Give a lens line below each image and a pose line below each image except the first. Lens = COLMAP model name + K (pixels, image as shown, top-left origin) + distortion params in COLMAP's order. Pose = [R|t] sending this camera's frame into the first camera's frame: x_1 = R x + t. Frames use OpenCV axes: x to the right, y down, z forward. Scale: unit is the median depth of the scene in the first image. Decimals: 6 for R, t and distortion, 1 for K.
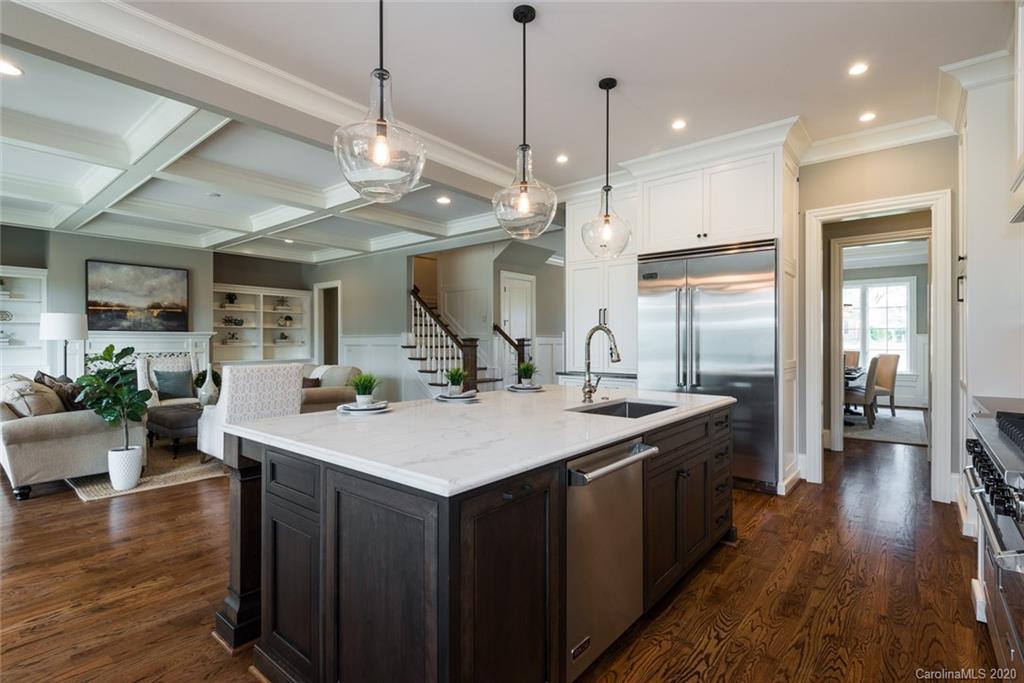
lens RADIAL K [[486.0, 0, 518.5], [0, 486.0, 342.9], [0, 0, 1]] dist [0.019211, -0.015824]
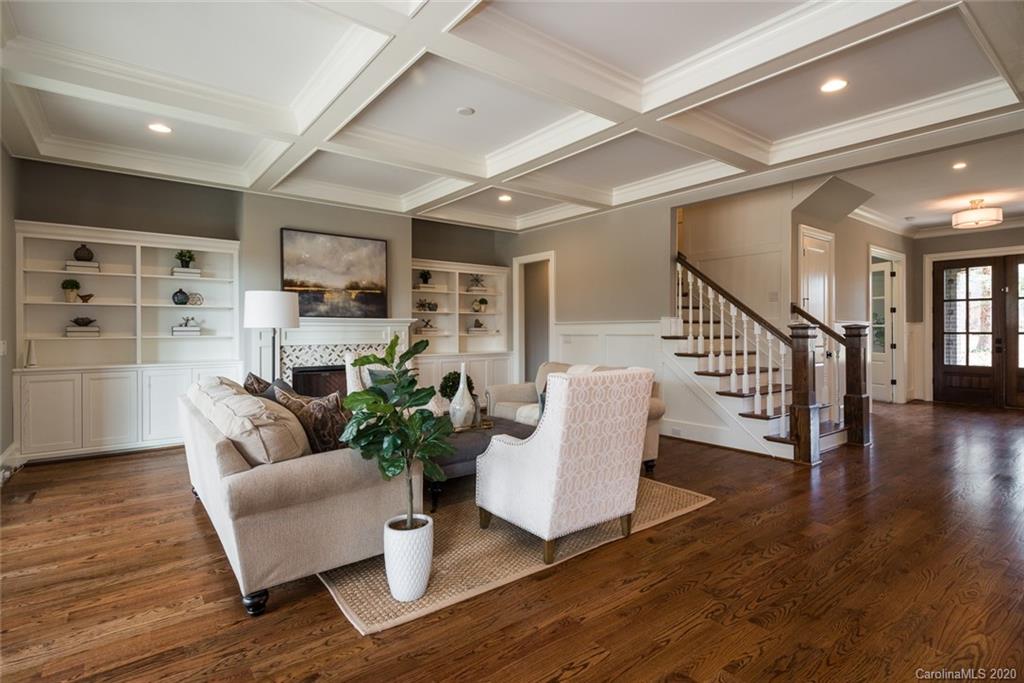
lens RADIAL K [[504.6, 0, 514.3], [0, 504.6, 335.2], [0, 0, 1]] dist [0.039321, -0.026356]
pose [[0.975235, 0.000356, -0.221172, -0.320928], [0.001235, 0.999974, 0.007055, -0.000589], [0.221169, -0.007154, 0.975209, 0.265239]]
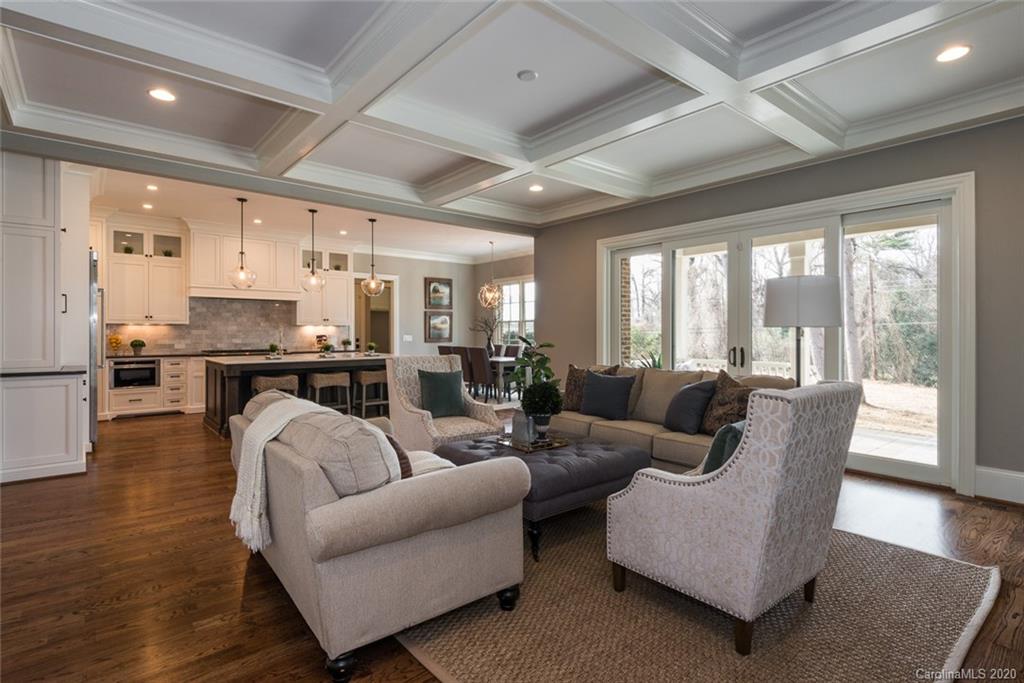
lens RADIAL K [[504.6, 0, 514.3], [0, 504.6, 335.2], [0, 0, 1]] dist [0.039321, -0.026356]
pose [[-0.981346, 0.000799, 0.192250, -0.577393], [0.002612, 0.999954, 0.009178, -0.002407], [-0.192234, 0.009508, -0.981303, 1.264176]]
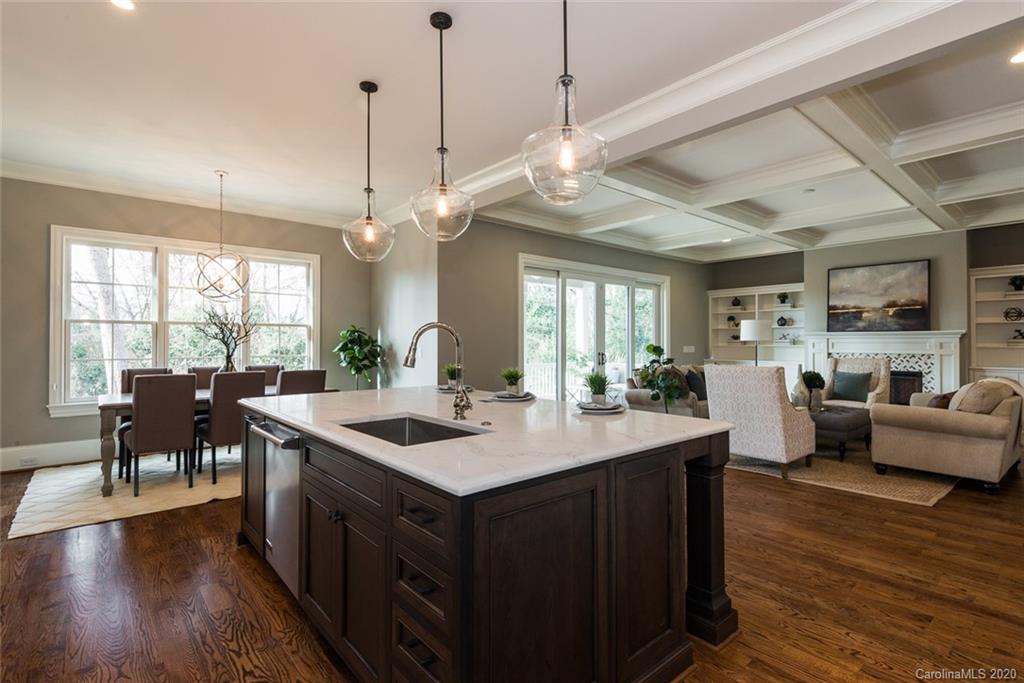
lens RADIAL K [[489.0, 0, 512.4], [0, 489.0, 338.6], [0, 0, 1]] dist [0.018853, -0.015914]
pose [[-0.179510, -0.006338, -0.983736, 0.349944], [-0.001927, 0.999980, -0.006091, -0.001825], [0.983754, 0.000802, -0.179519, 0.471975]]
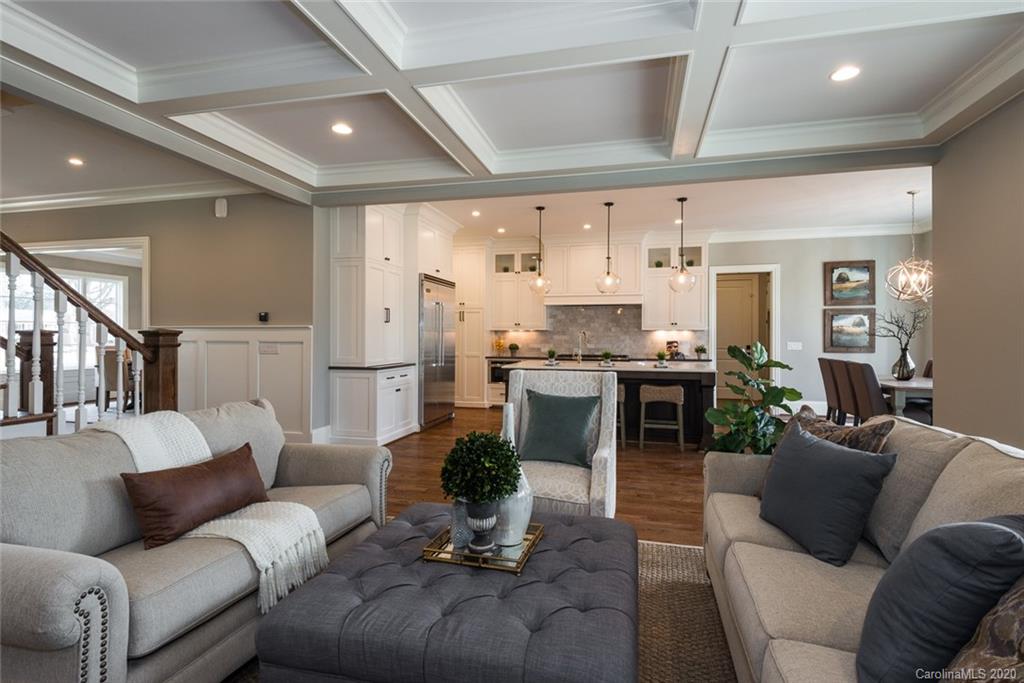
lens RADIAL K [[504.6, 0, 514.3], [0, 504.6, 335.2], [0, 0, 1]] dist [0.039321, -0.026356]
pose [[-0.421166, 0.003366, 0.906978, -0.743749], [0.001454, 0.999994, -0.003036, -0.002390], [-0.906983, 0.000040, -0.421168, 0.889164]]
